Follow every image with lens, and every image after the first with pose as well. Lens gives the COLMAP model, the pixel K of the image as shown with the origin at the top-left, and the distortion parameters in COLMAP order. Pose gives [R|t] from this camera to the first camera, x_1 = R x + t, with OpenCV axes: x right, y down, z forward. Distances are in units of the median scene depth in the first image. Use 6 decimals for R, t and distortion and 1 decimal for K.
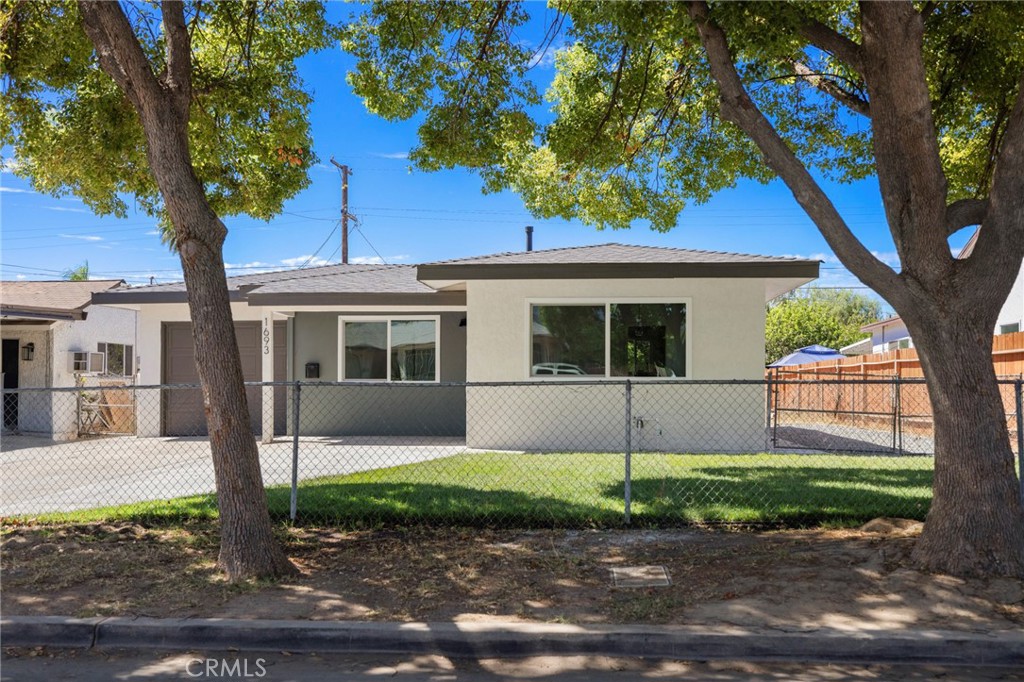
lens RADIAL K [[1016.7, 0, 512.0], [0, 1016.7, 341.0], [0, 0, 1]] dist [0.001901, -0.002615]
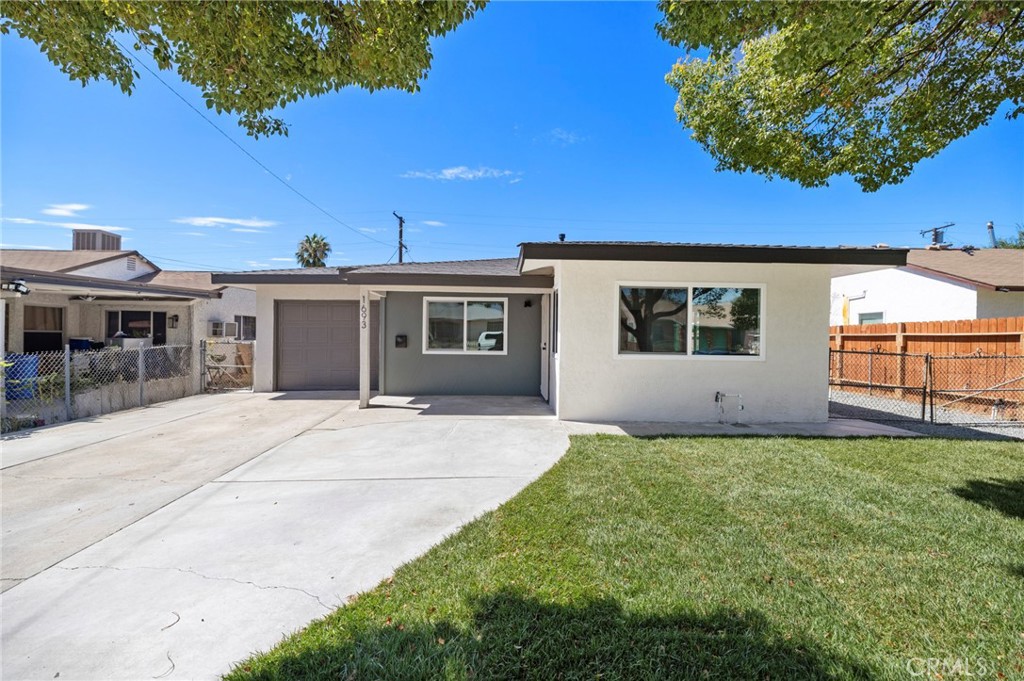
lens RADIAL K [[433.3, 0, 507.4], [0, 433.3, 331.4], [0, 0, 1]] dist [0.000112, 0.000024]
pose [[0.993845, 0.011698, 0.110164, -0.127262], [-0.015280, 0.999380, 0.031733, -0.001389], [-0.109724, -0.033221, 0.993407, 0.473116]]
